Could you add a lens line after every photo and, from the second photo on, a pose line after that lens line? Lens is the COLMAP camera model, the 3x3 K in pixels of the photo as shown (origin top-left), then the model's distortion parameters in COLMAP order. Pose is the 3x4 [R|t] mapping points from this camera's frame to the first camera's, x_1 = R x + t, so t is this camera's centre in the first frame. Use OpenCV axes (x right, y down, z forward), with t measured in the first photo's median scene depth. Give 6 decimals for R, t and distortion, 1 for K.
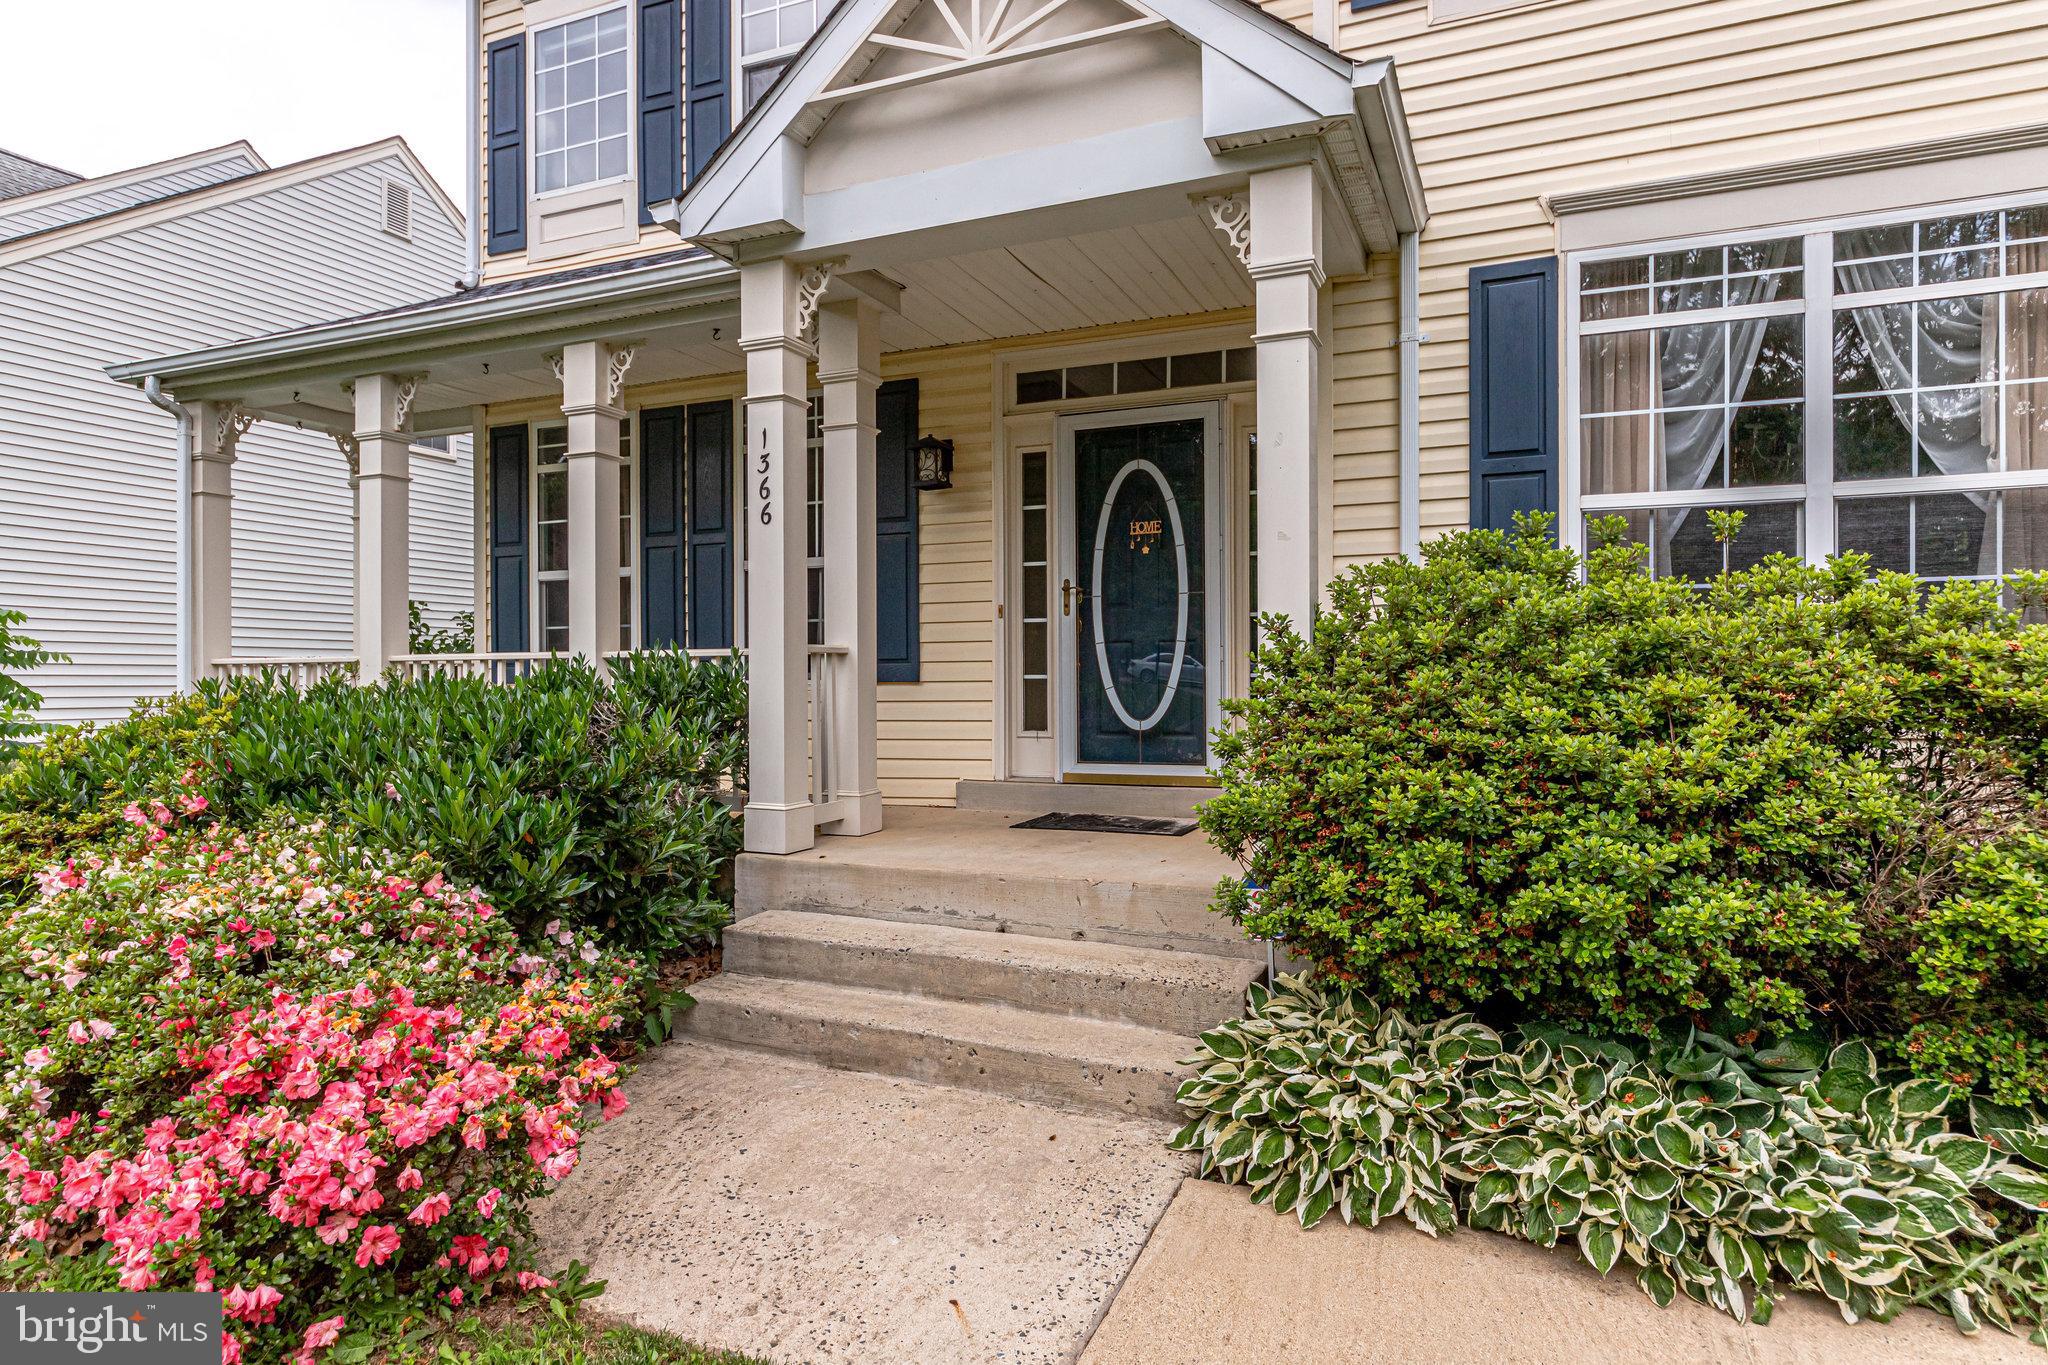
lens RADIAL K [[1203.3, 0, 997.0], [0, 1203.3, 675.4], [0, 0, 1]] dist [-0.001865, 0.000320]
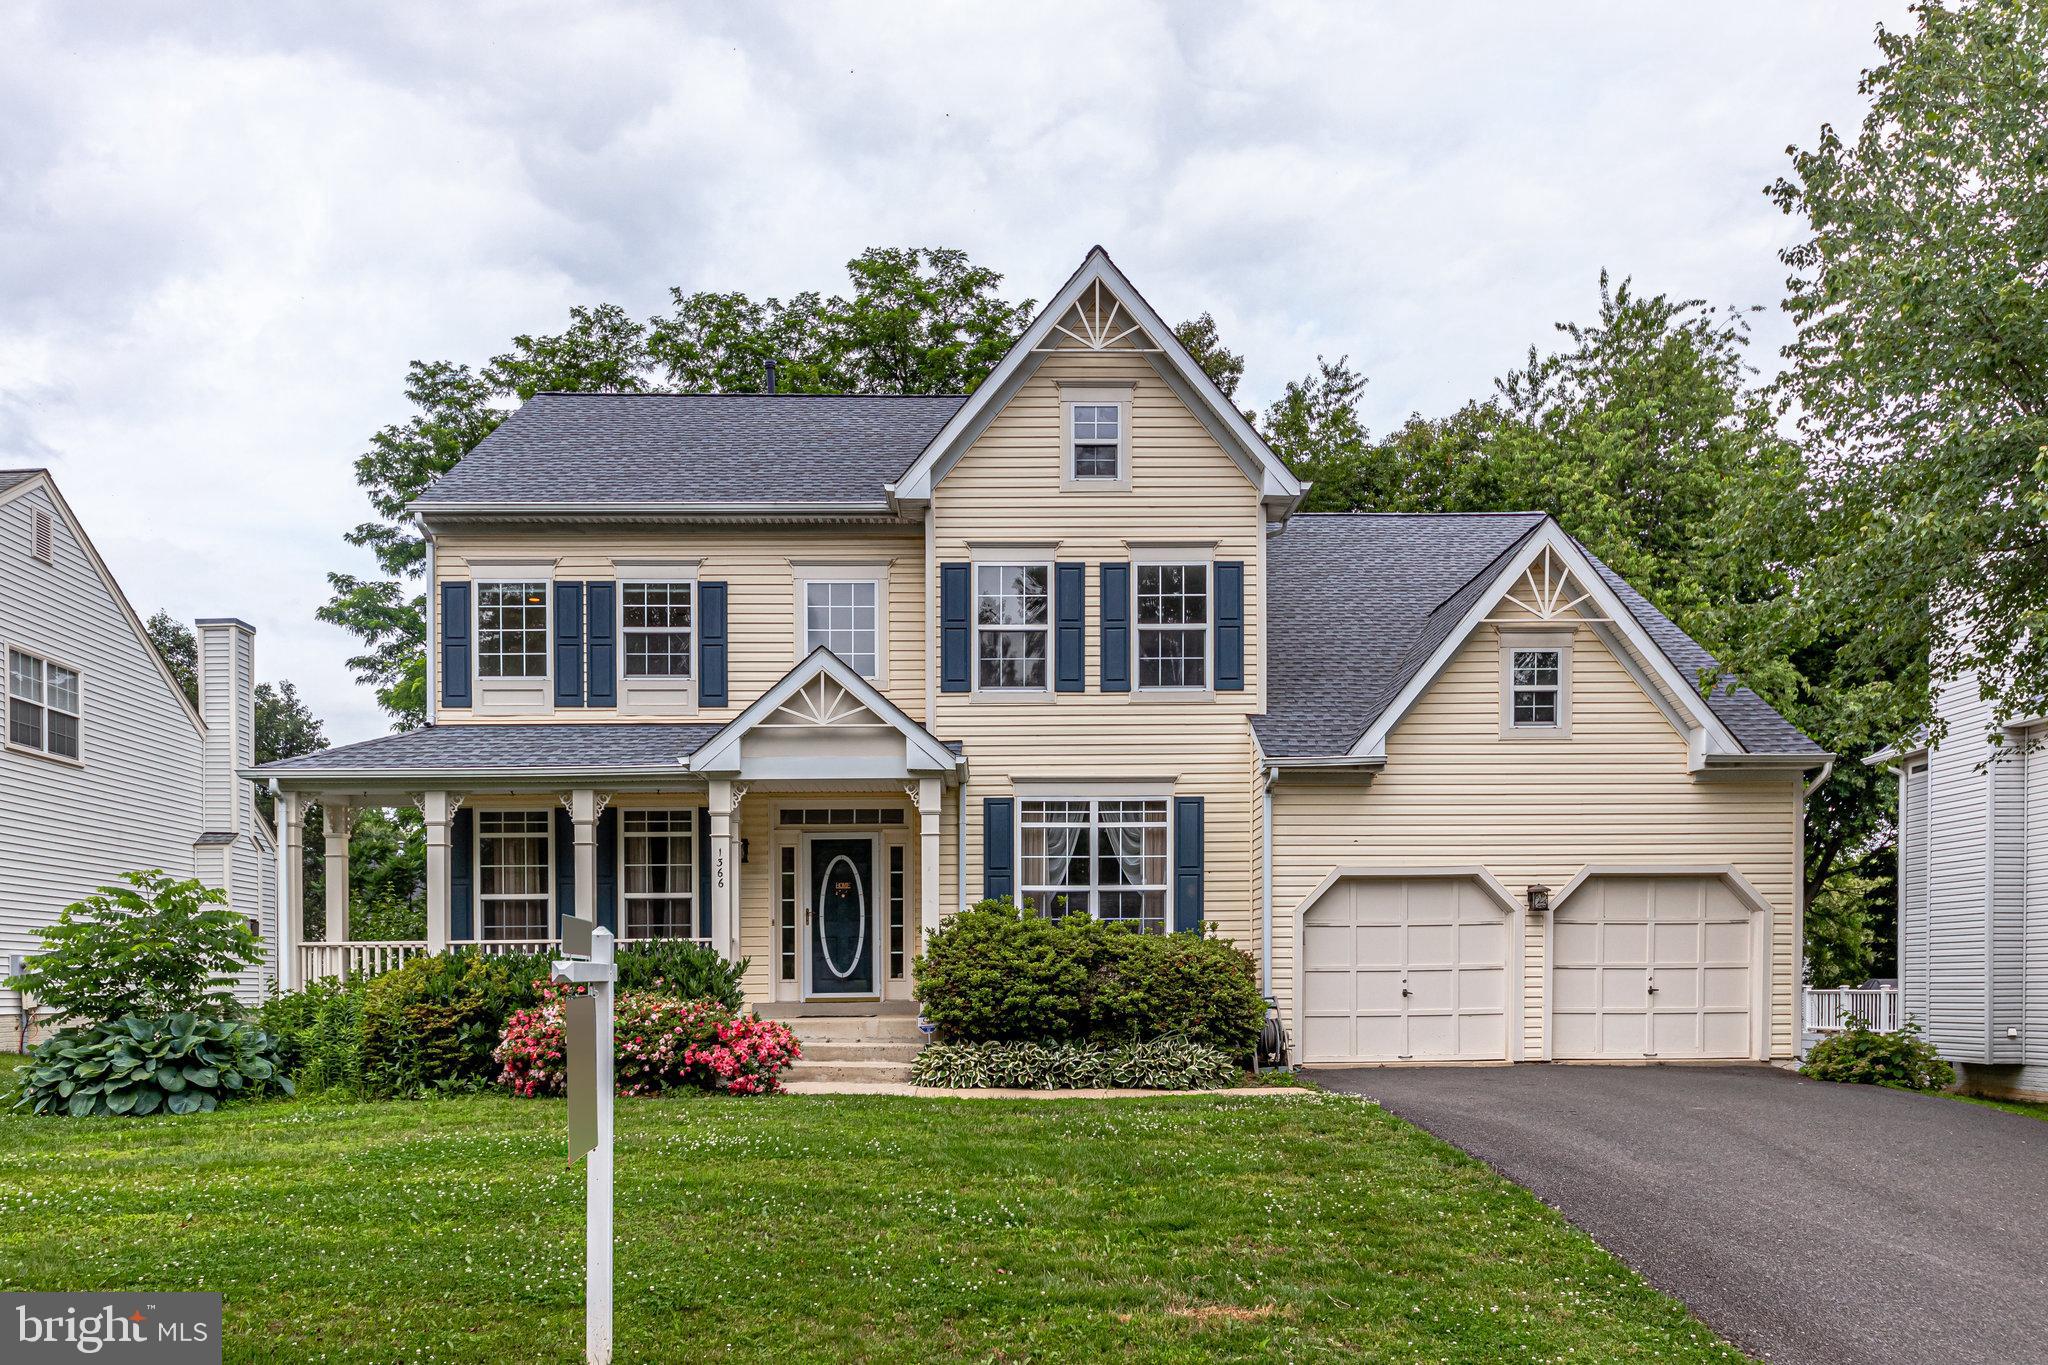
lens RADIAL K [[1606.7, 0, 1008.9], [0, 1606.7, 964.0], [0, 0, 1]] dist [0.005340, -0.006823]
pose [[0.908693, 0.004828, 0.417436, -1.160003], [0.003540, 0.999808, -0.019270, 0.108605], [-0.417449, 0.018988, 0.908502, -2.508505]]
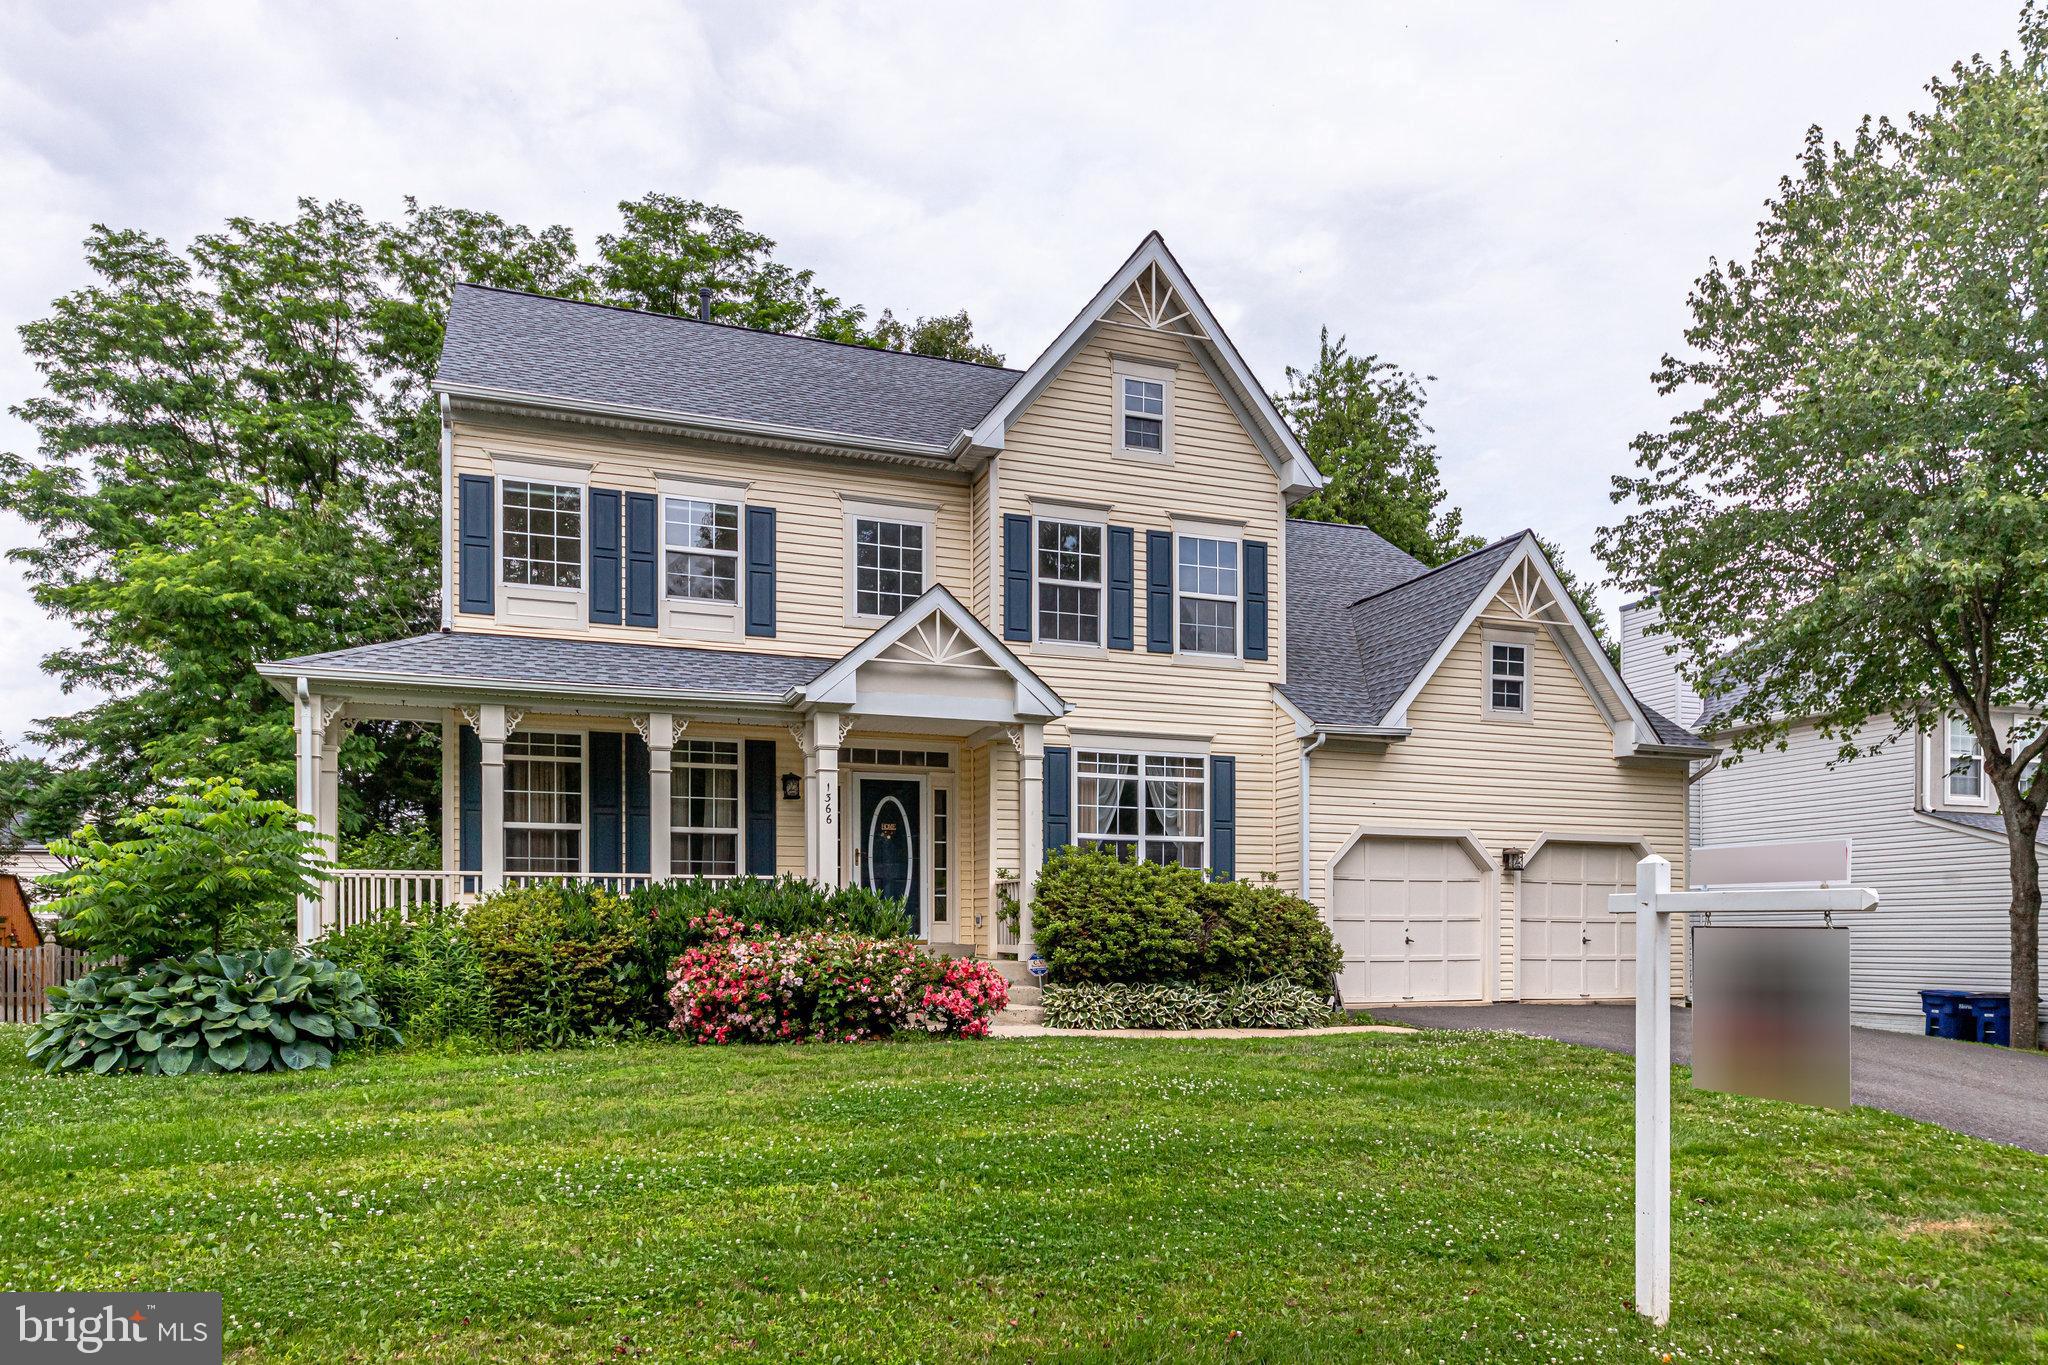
lens RADIAL K [[1472.3, 0, 1041.2], [0, 1472.3, 905.9], [0, 0, 1]] dist [-0.006385, 0.007038]
pose [[0.709111, 0.022677, 0.704732, -2.185075], [-0.005787, 0.999636, -0.026344, 0.124362], [-0.705073, 0.014602, 0.708984, -1.517078]]
